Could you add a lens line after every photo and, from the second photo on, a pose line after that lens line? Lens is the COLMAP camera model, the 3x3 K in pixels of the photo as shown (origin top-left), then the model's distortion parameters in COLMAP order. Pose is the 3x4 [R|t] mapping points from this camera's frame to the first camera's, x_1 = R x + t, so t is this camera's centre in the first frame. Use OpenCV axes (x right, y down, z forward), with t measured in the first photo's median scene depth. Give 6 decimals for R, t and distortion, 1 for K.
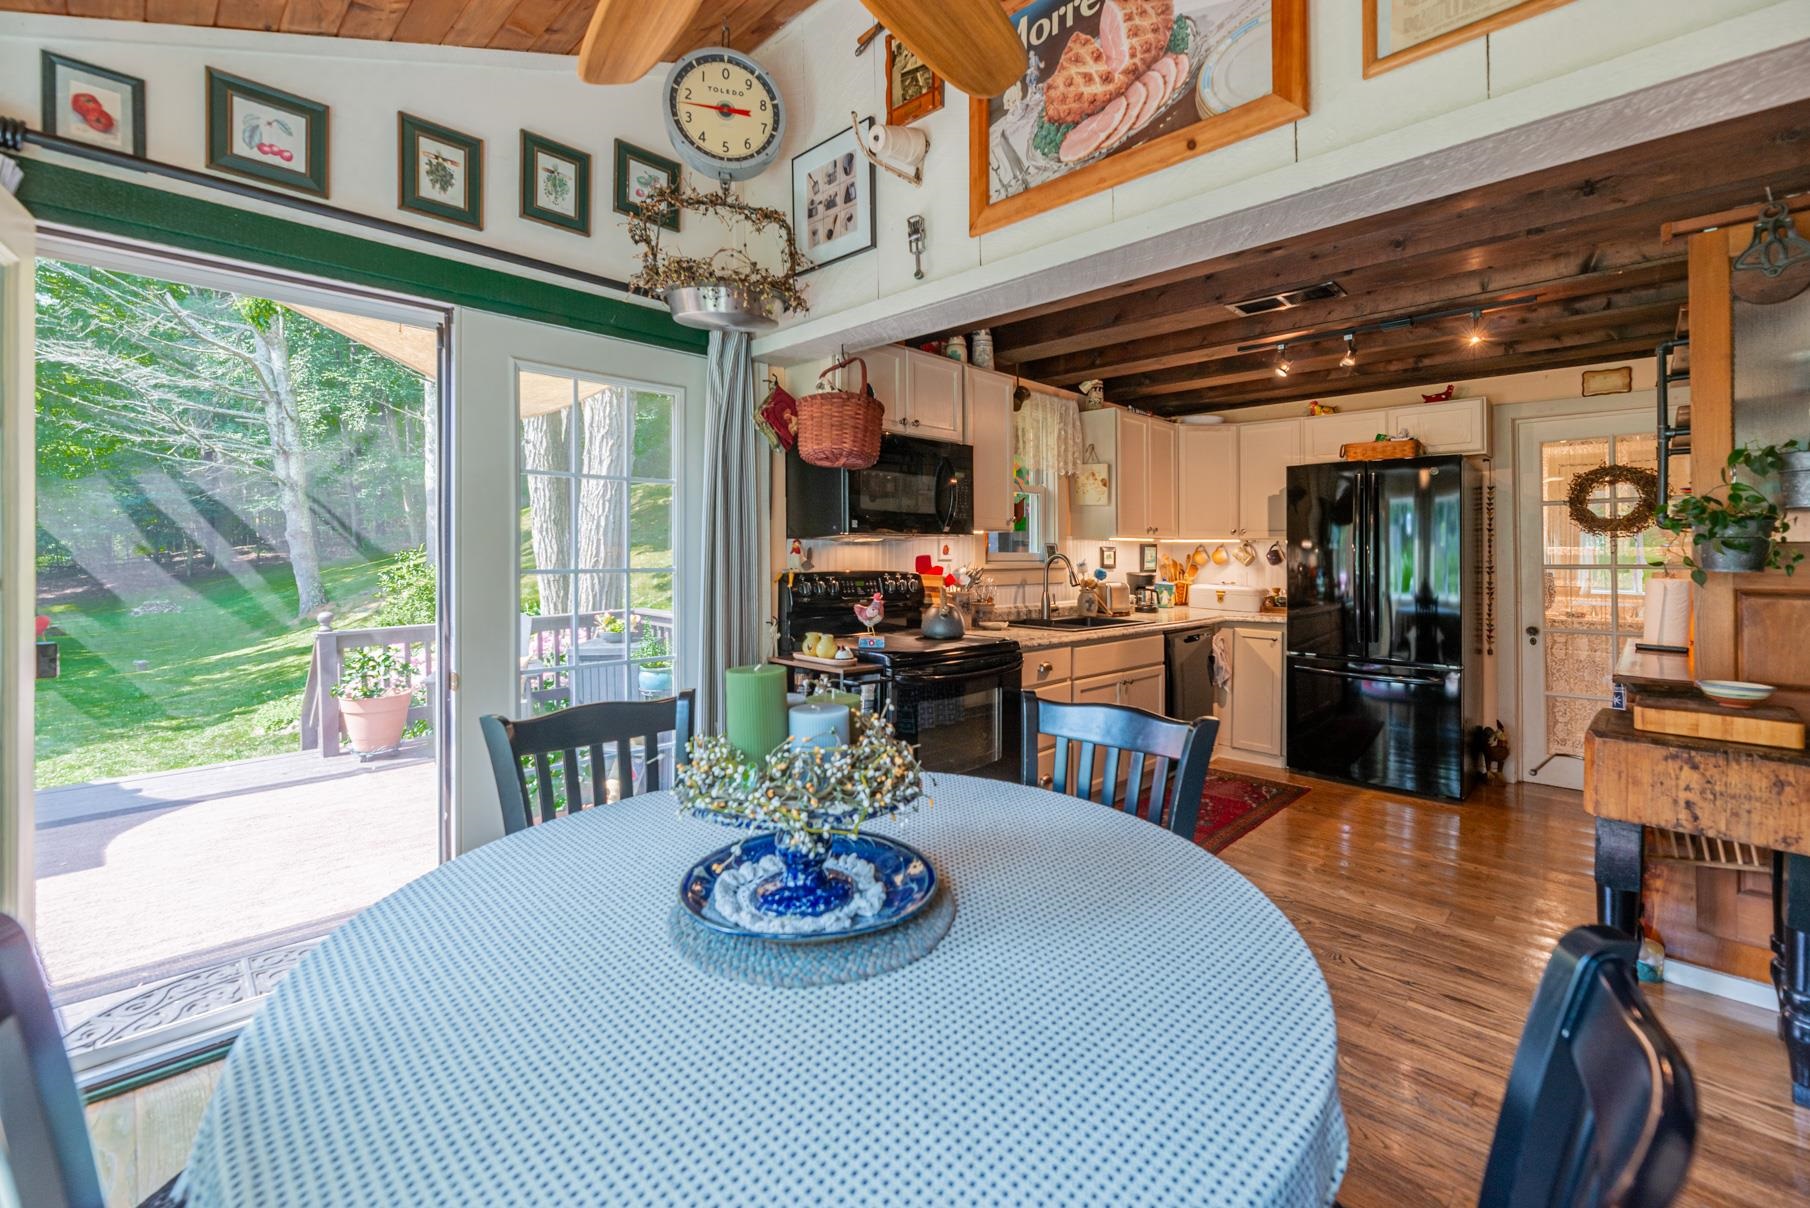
lens RADIAL K [[750.5, 0, 961.0], [0, 750.5, 538.0], [0, 0, 1]] dist [-0.000264, 0.000005]
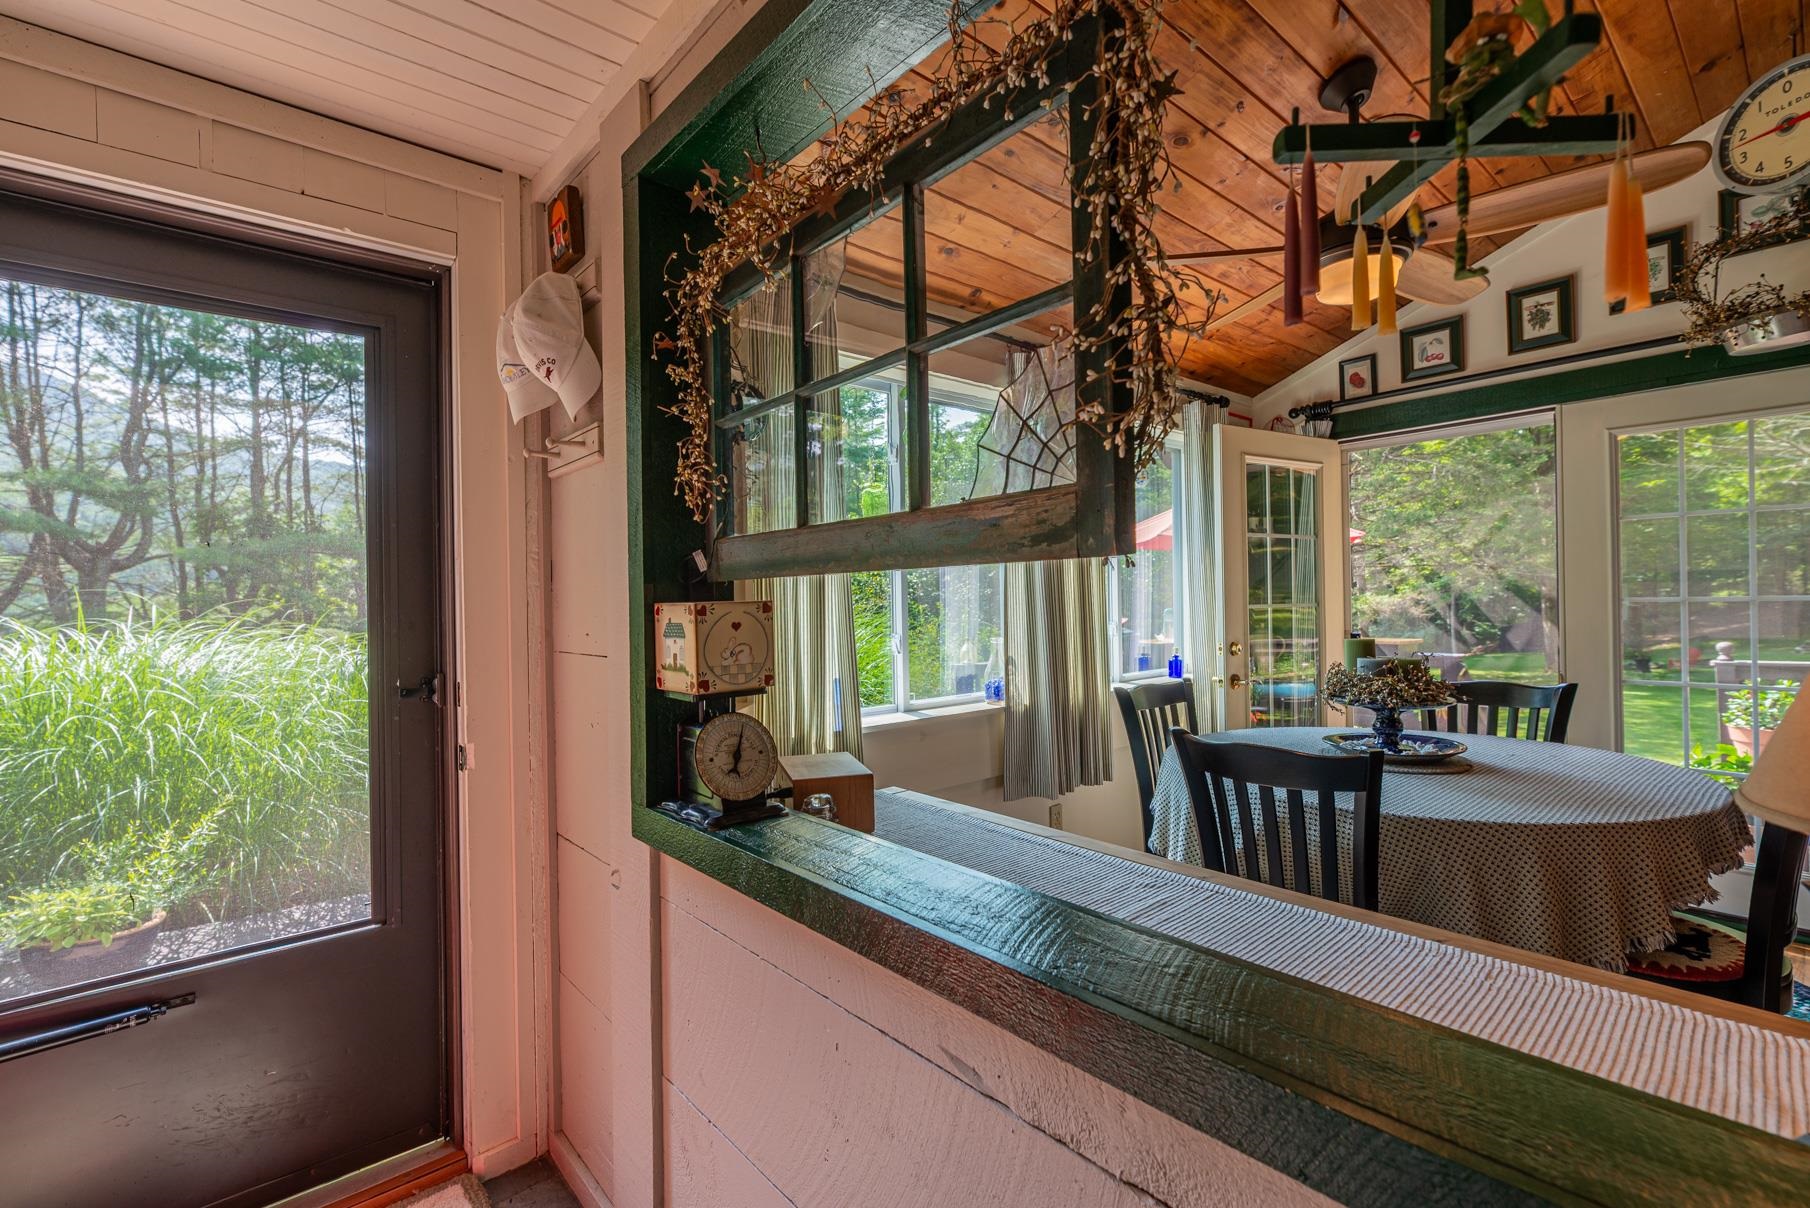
lens RADIAL K [[819.3, 0, 865.7], [0, 819.3, 603.3], [0, 0, 1]] dist [-0.003434, -0.001281]
pose [[-0.116218, 0.002350, -0.993221, 0.451839], [0.035665, 0.999362, -0.001809, 0.004601], [0.992583, -0.035633, -0.116228, -0.044152]]
